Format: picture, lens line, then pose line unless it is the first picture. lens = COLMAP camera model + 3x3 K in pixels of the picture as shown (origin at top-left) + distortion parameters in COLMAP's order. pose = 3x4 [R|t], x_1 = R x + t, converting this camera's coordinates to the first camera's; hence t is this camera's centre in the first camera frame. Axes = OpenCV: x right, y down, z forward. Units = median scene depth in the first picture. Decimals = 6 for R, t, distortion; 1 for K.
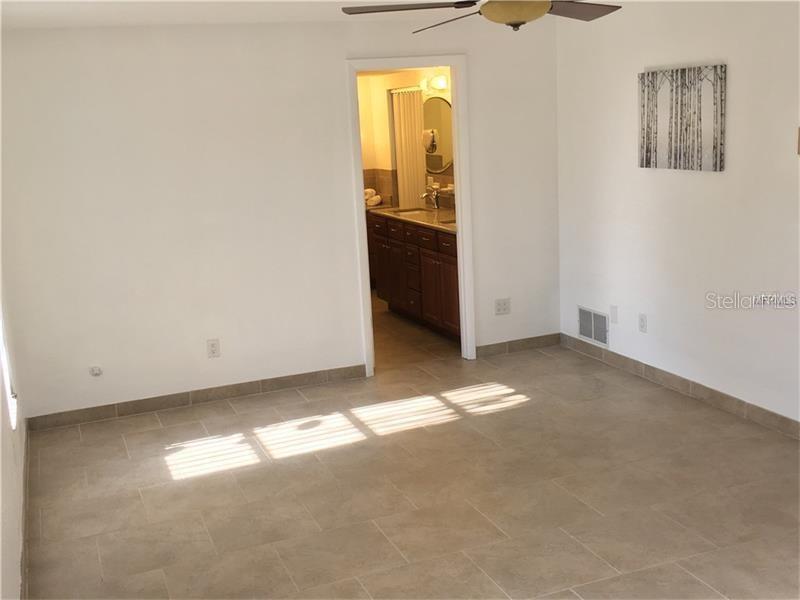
lens RADIAL K [[908.9, 0, 400.0], [0, 908.9, 300.0], [0, 0, 1]] dist [0.000523, -0.000124]
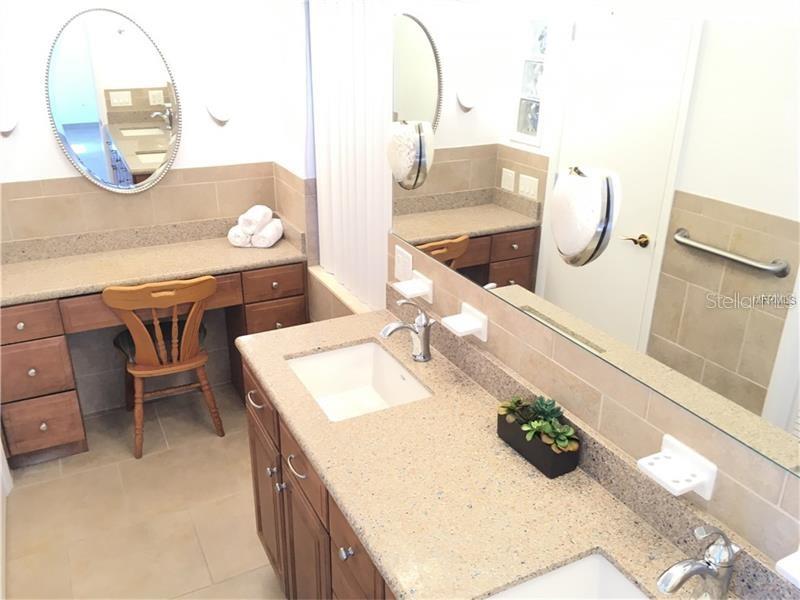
lens RADIAL K [[676.6, 0, 400.0], [0, 676.6, 300.0], [0, 0, 1]] dist [0.105266, -0.159891]
pose [[0.993175, 0.036146, 0.110887, 0.002468], [-0.055793, 0.982162, 0.179567, -0.145624], [-0.102419, -0.184528, 0.977476, 0.642072]]
